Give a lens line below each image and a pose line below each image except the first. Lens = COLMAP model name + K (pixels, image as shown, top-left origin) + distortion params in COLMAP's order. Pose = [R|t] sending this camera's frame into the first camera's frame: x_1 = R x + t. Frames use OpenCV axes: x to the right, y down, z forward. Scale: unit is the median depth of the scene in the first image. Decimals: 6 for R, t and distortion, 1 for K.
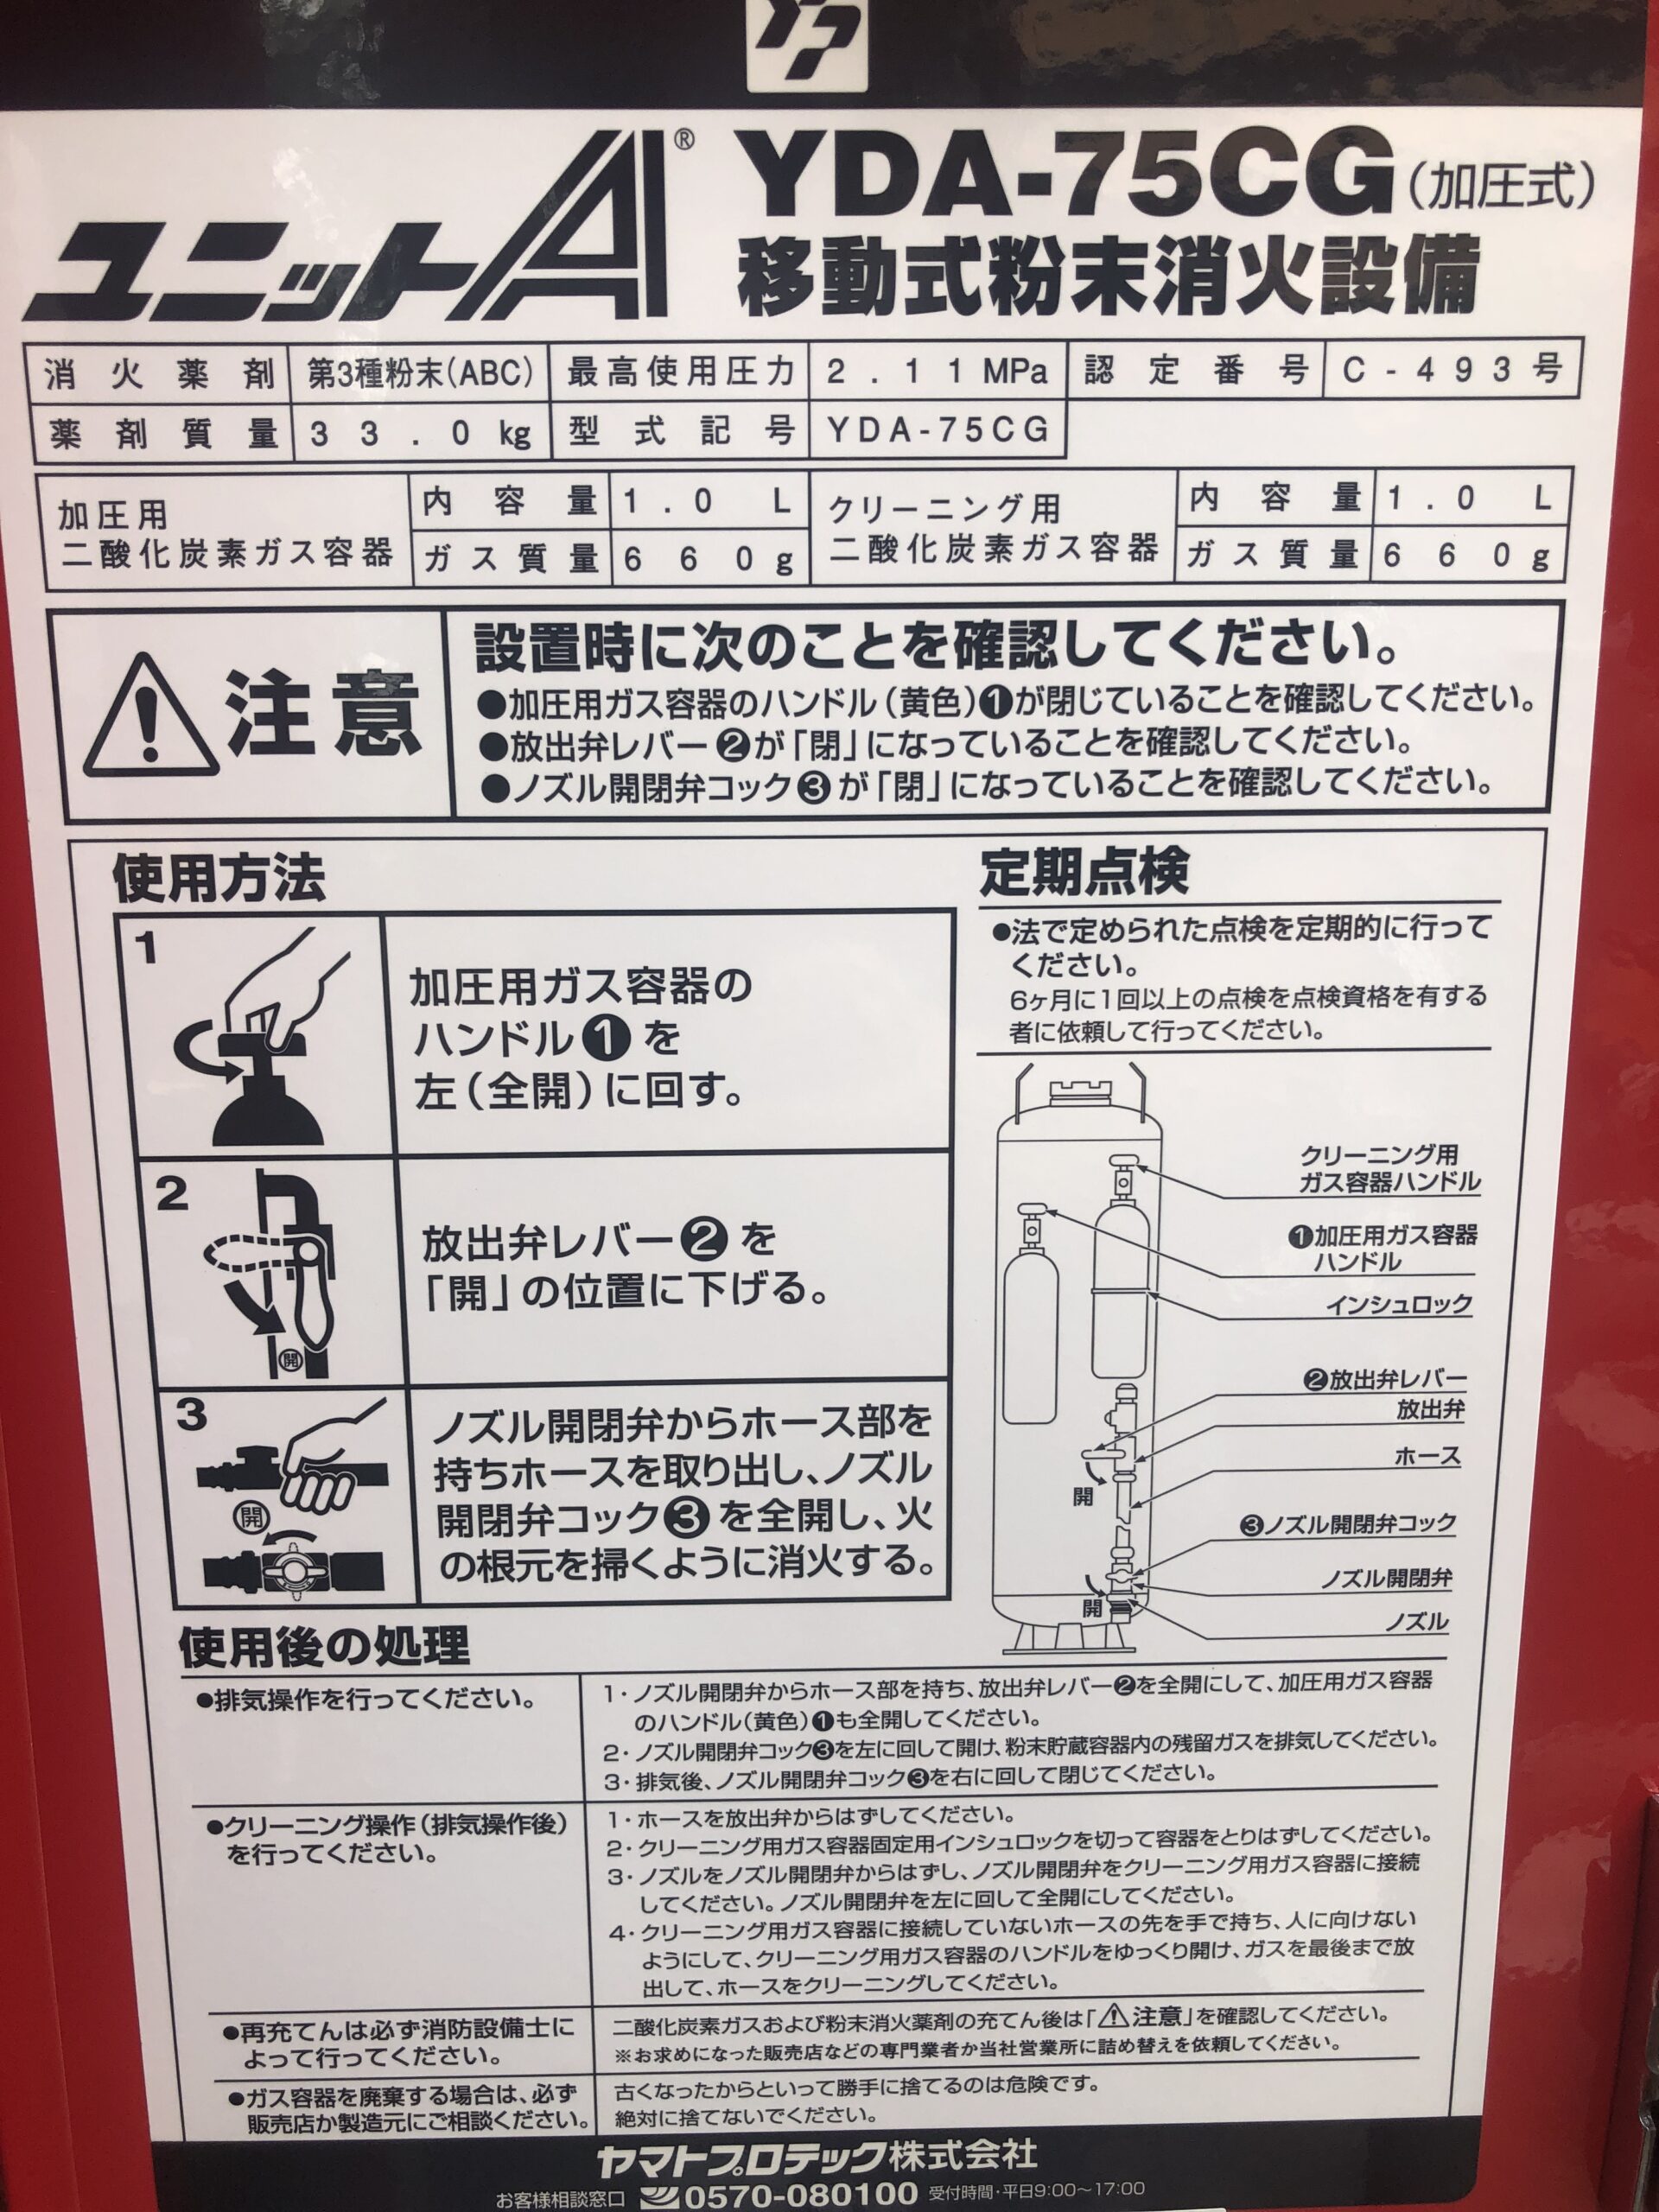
lens RADIAL K [[1812.7, 0, 829.2], [0, 1812.7, 1105.1], [0, 0, 1]] dist [0.021717, -0.016574]
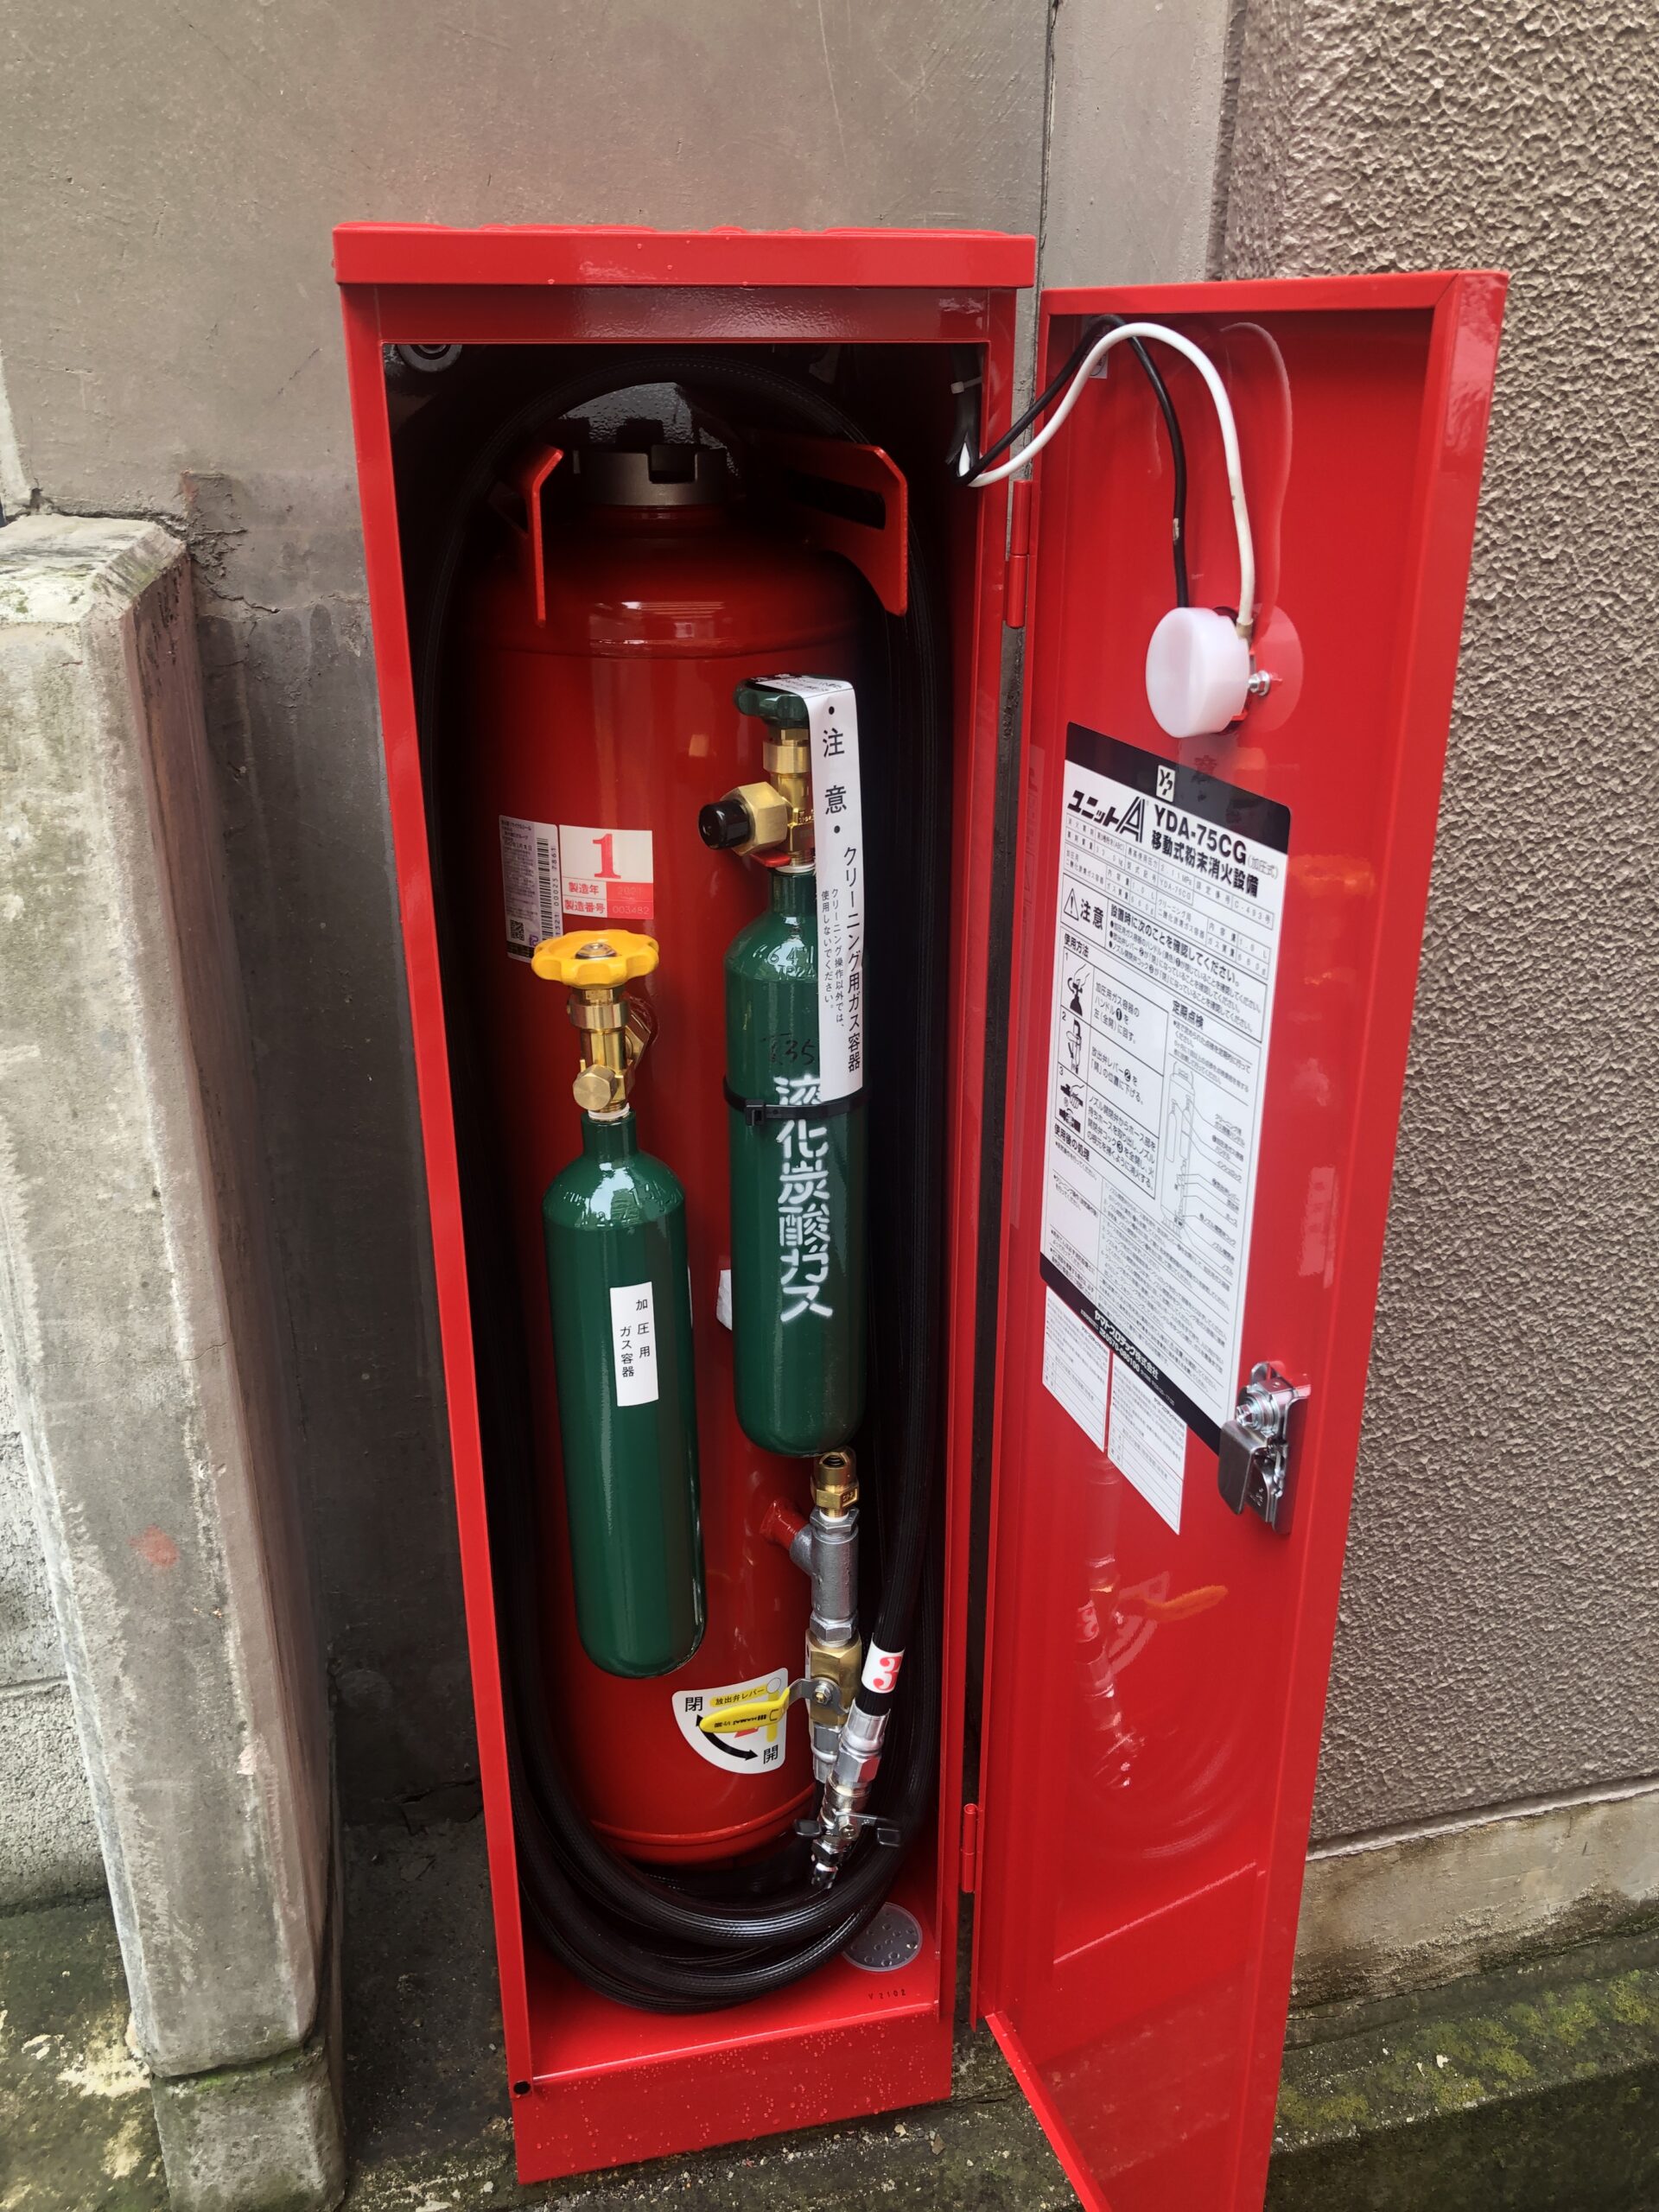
lens RADIAL K [[1812.7, 0, 818.5], [0, 1812.7, 1095.0], [0, 0, 1]] dist [0.021717, -0.016574]
pose [[0.316419, 0.365415, -0.875414, 3.245570], [-0.187887, 0.928689, 0.319741, -1.036075], [0.929826, 0.063307, 0.362512, -0.994058]]
